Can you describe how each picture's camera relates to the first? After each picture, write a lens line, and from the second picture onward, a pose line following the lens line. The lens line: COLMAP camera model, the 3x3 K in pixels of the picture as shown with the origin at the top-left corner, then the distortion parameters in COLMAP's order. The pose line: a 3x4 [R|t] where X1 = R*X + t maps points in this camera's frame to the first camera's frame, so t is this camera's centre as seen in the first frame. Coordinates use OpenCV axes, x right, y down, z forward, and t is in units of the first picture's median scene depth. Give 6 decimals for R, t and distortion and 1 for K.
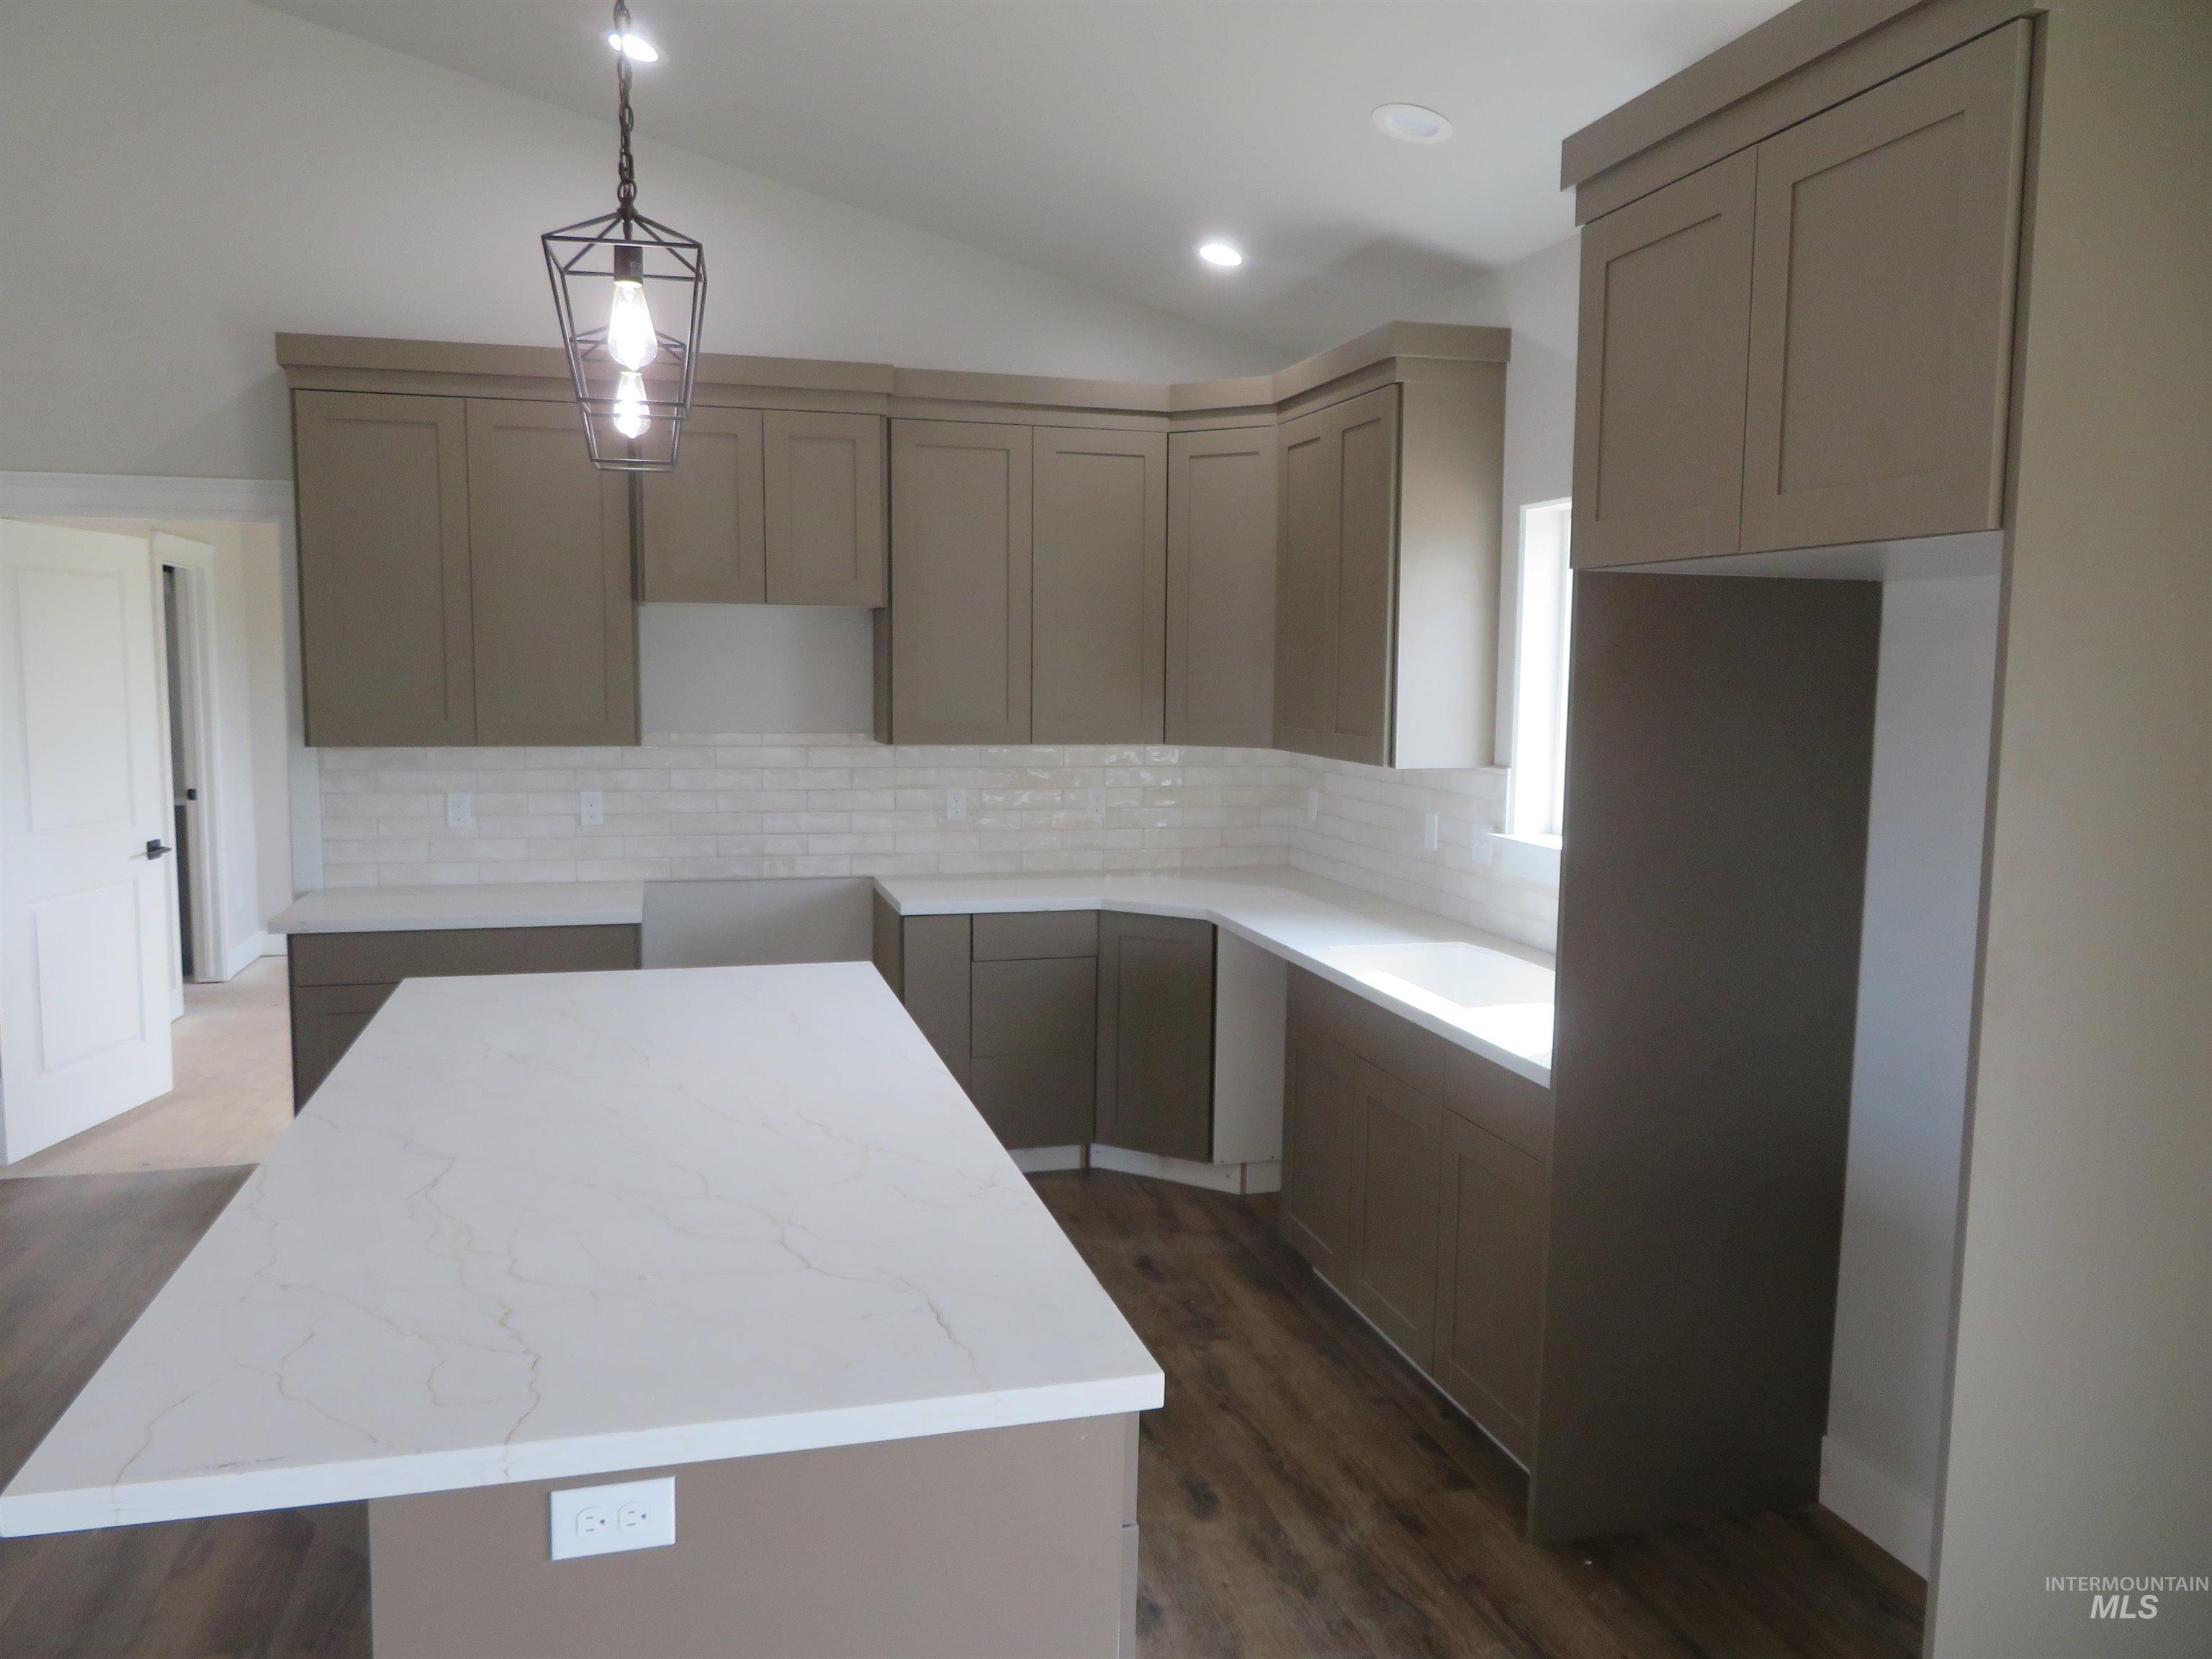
lens RADIAL K [[1589.4, 0, 1106.0], [0, 1589.4, 829.5], [0, 0, 1]] dist [0.002519, 0.003828]
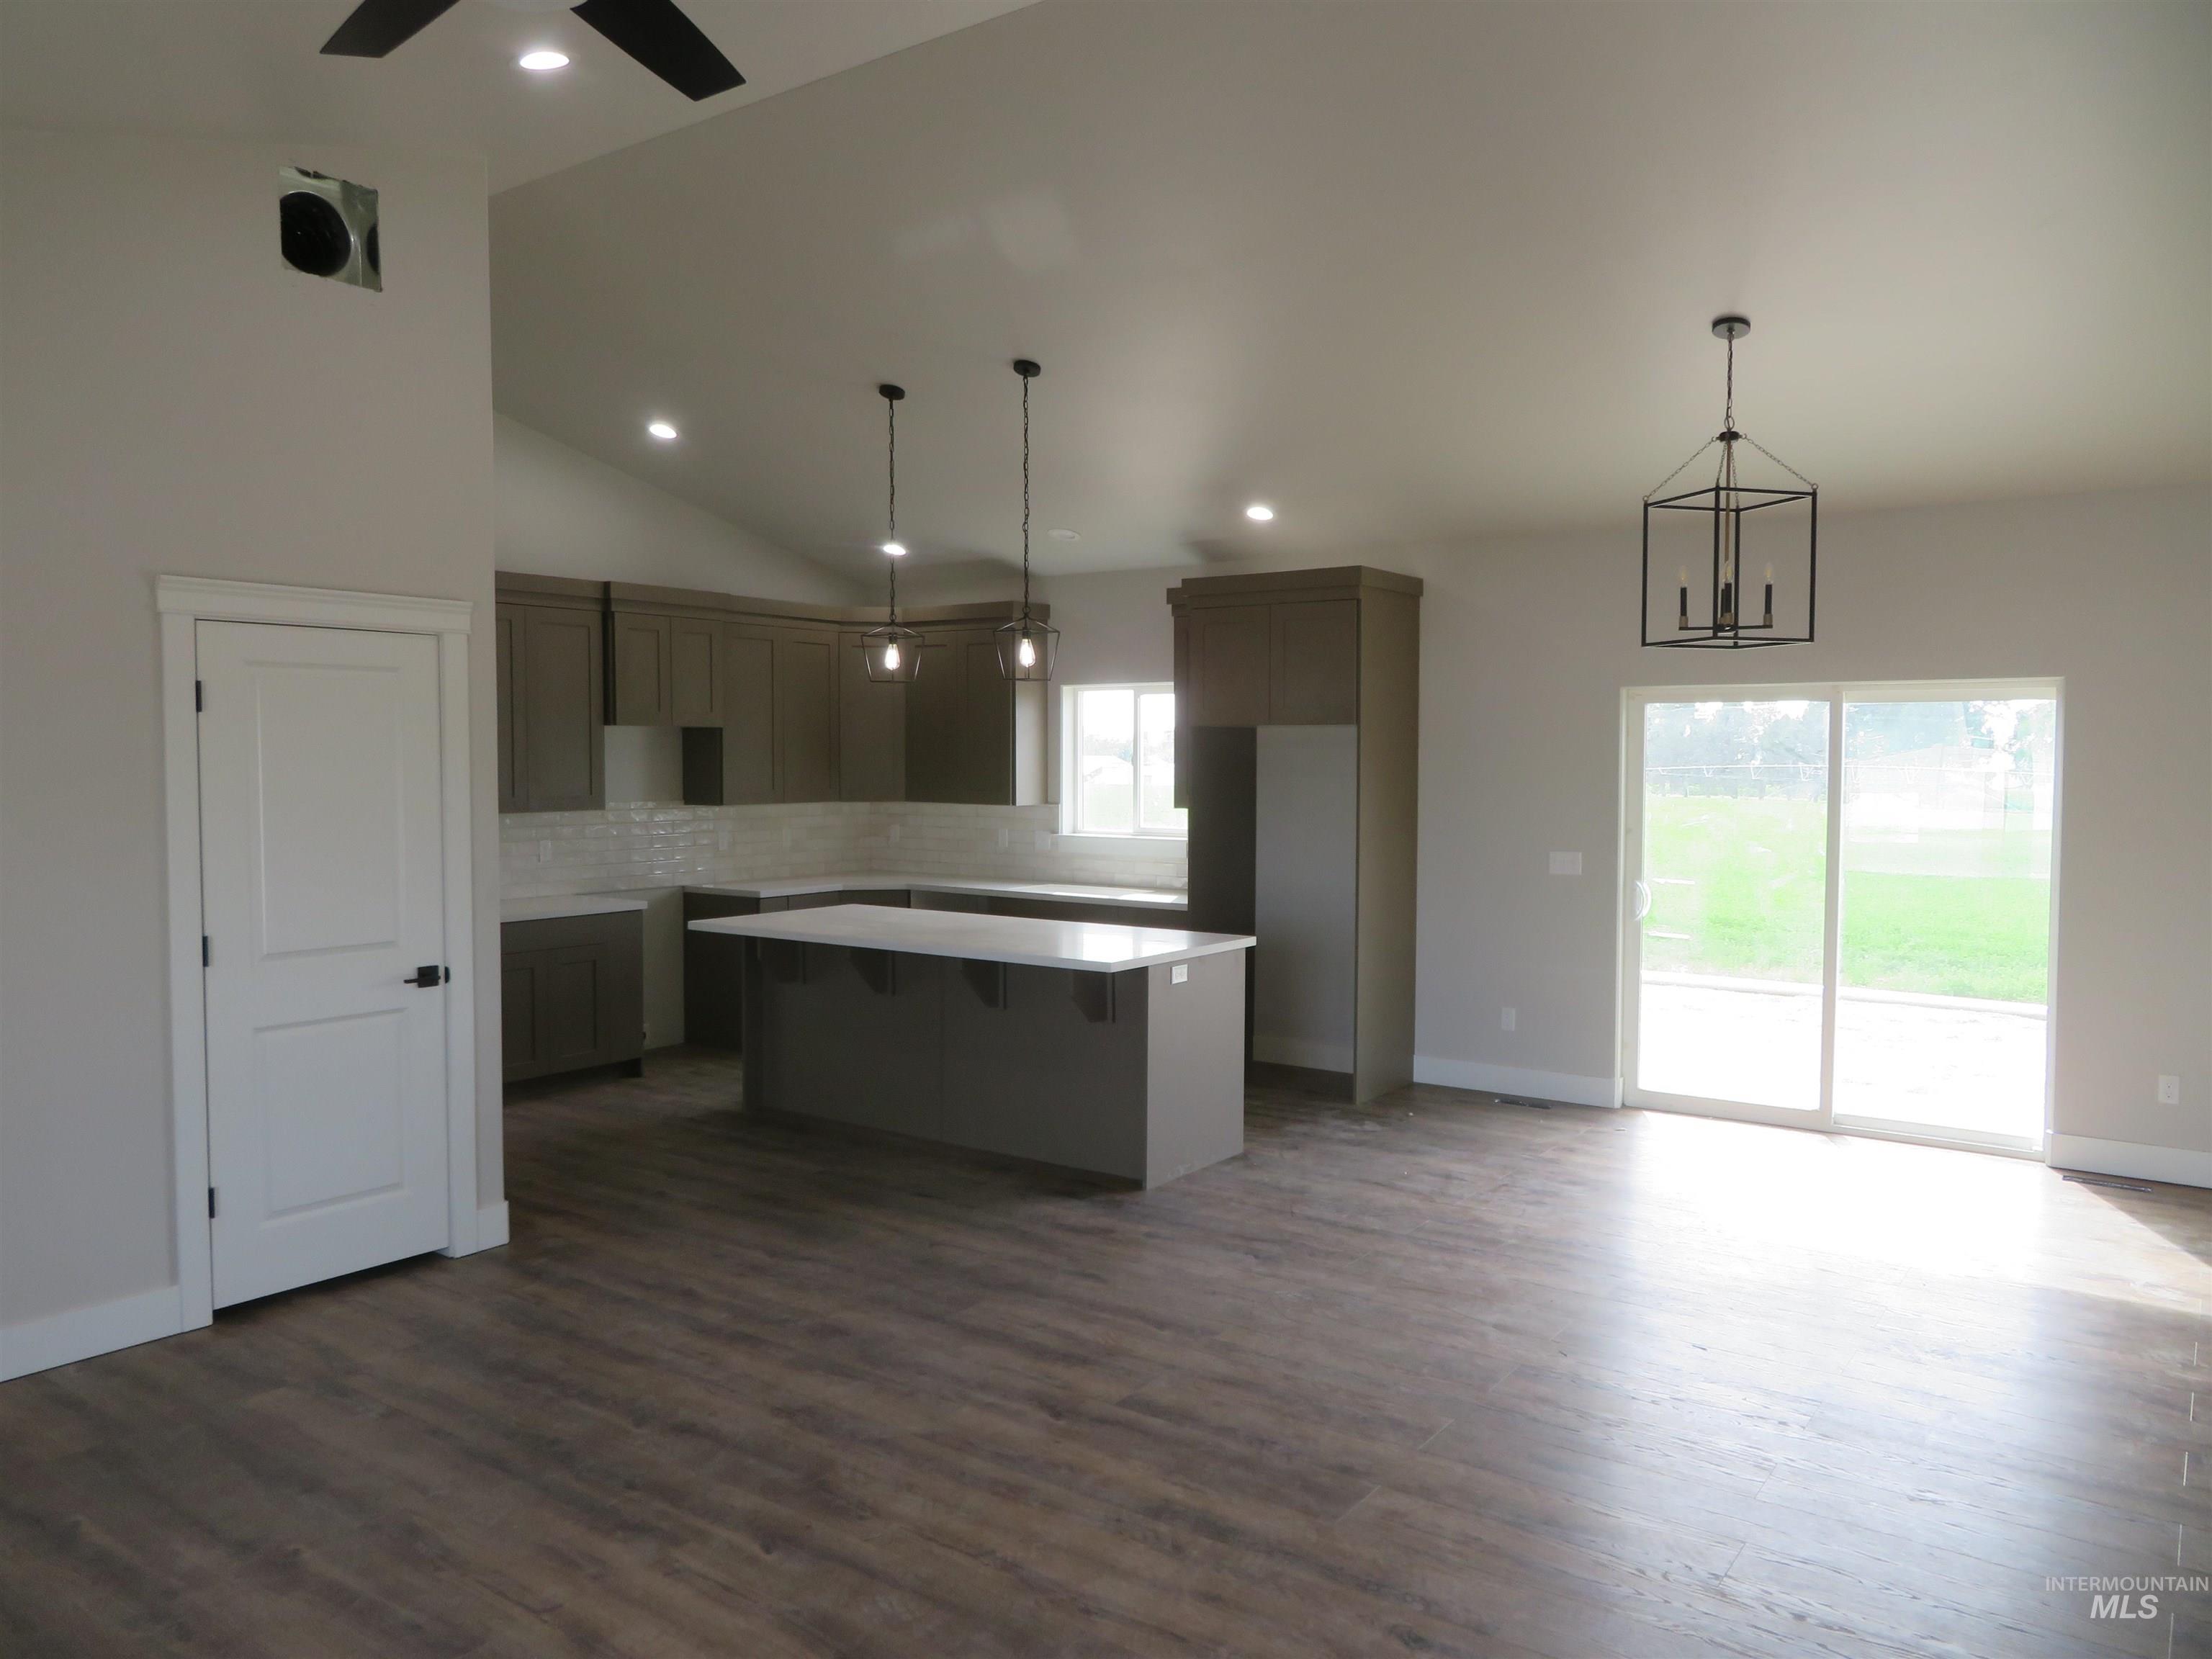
lens RADIAL K [[1578.9, 0, 1106.0], [0, 1578.9, 829.5], [0, 0, 1]] dist [-0.003602, -0.001501]
pose [[0.778068, -0.040571, 0.626868, -0.929379], [0.071611, 0.997135, -0.024348, 0.047315], [-0.624085, 0.063835, 0.778745, -0.637217]]
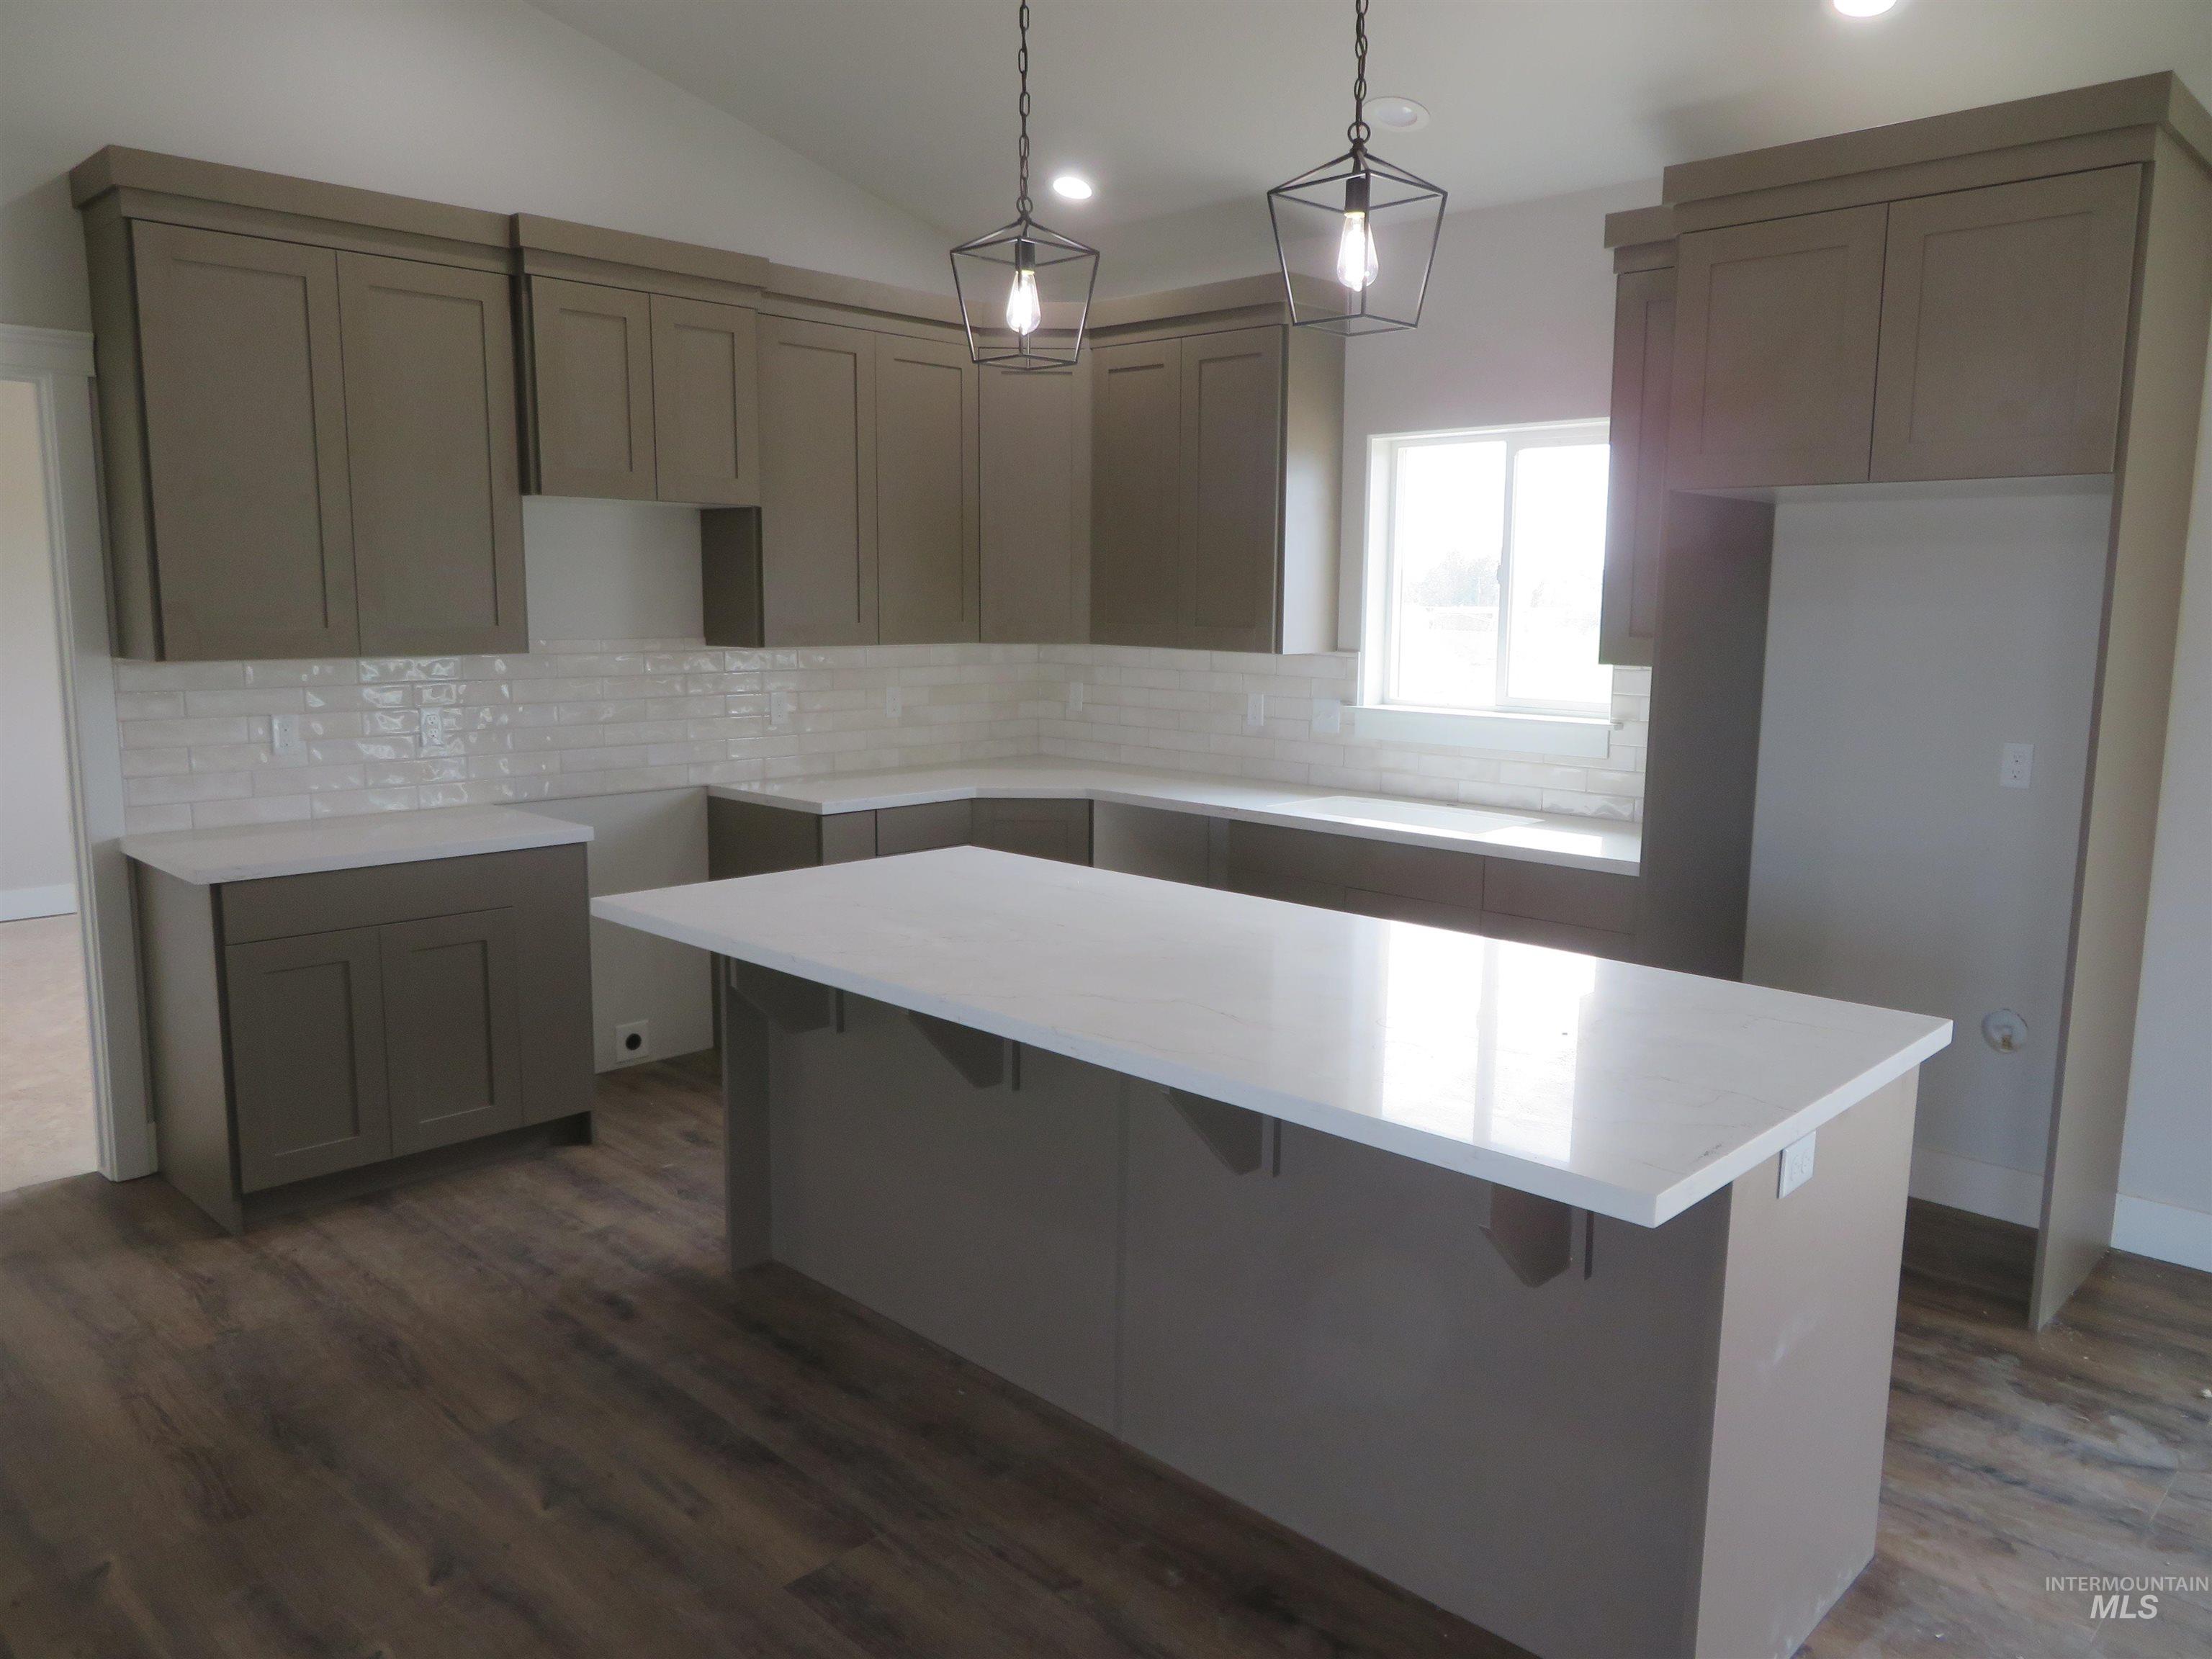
lens RADIAL K [[1578.9, 0, 1106.0], [0, 1578.9, 829.5], [0, 0, 1]] dist [-0.003602, -0.001501]
pose [[0.861583, -0.078498, 0.501511, -0.469325], [0.053049, 0.996485, 0.064836, 0.007505], [-0.504837, -0.029257, 0.862719, 0.041847]]
